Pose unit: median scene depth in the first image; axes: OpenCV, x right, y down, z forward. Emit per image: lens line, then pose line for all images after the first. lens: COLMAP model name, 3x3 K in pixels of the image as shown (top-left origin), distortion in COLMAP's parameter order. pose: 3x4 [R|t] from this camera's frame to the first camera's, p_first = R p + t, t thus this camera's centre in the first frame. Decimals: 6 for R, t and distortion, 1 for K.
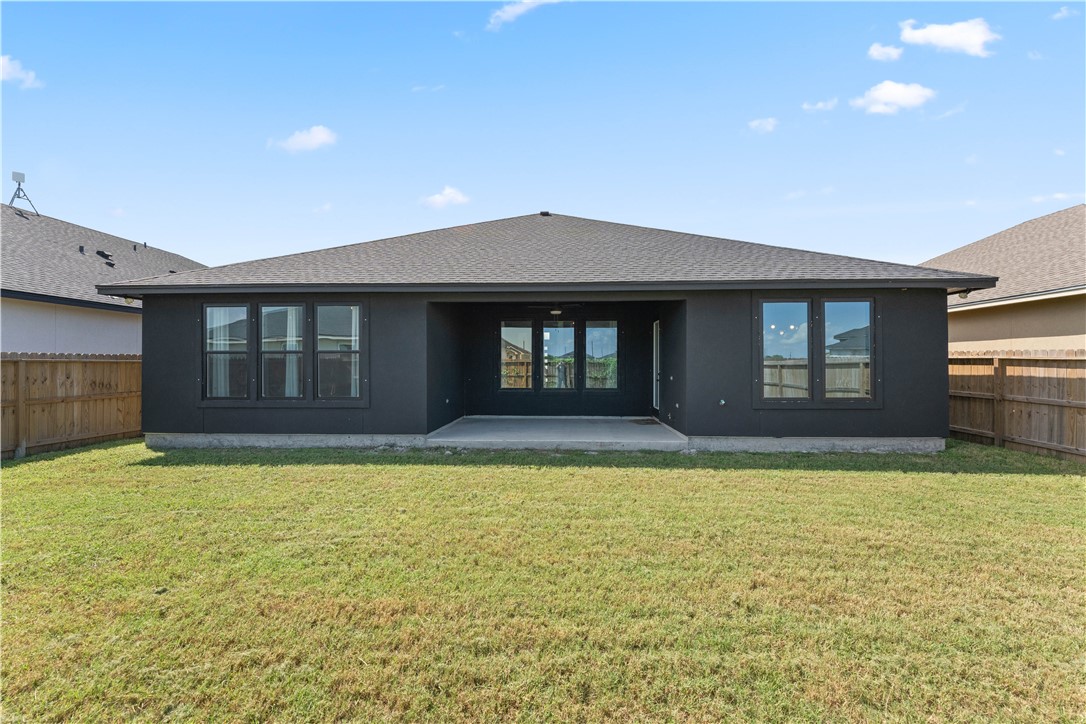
lens RADIAL K [[432.3, 0, 543.0], [0, 432.3, 362.0], [0, 0, 1]] dist [-0.002074, -0.000333]
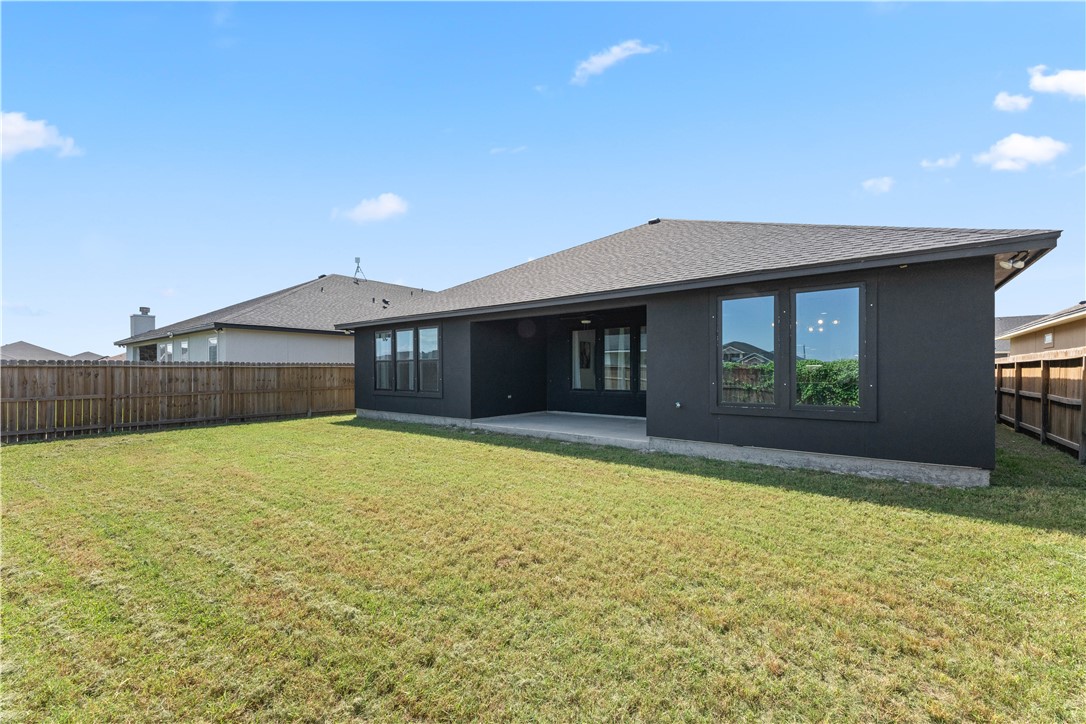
lens RADIAL K [[438.8, 0, 543.0], [0, 438.8, 362.0], [0, 0, 1]] dist [0.000921, 0.000029]
pose [[0.816002, -0.012636, -0.577911, 0.718477], [0.007719, 0.999910, -0.010964, 0.003661], [0.577998, 0.004486, 0.816026, 0.000232]]
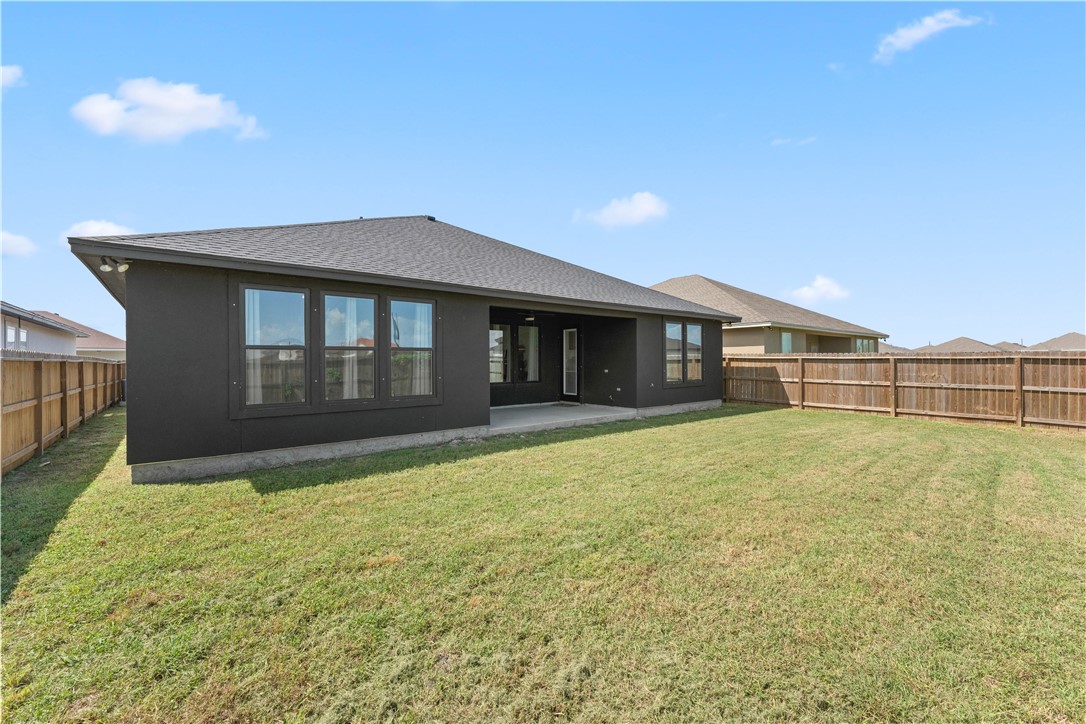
lens RADIAL K [[442.3, 0, 522.1], [0, 442.3, 362.3], [0, 0, 1]] dist [0.000153, 0.000024]
pose [[0.762174, -0.004012, 0.647360, -0.937899], [0.003945, 0.999991, 0.001553, 0.005385], [-0.647360, 0.001370, 0.762183, 0.079402]]
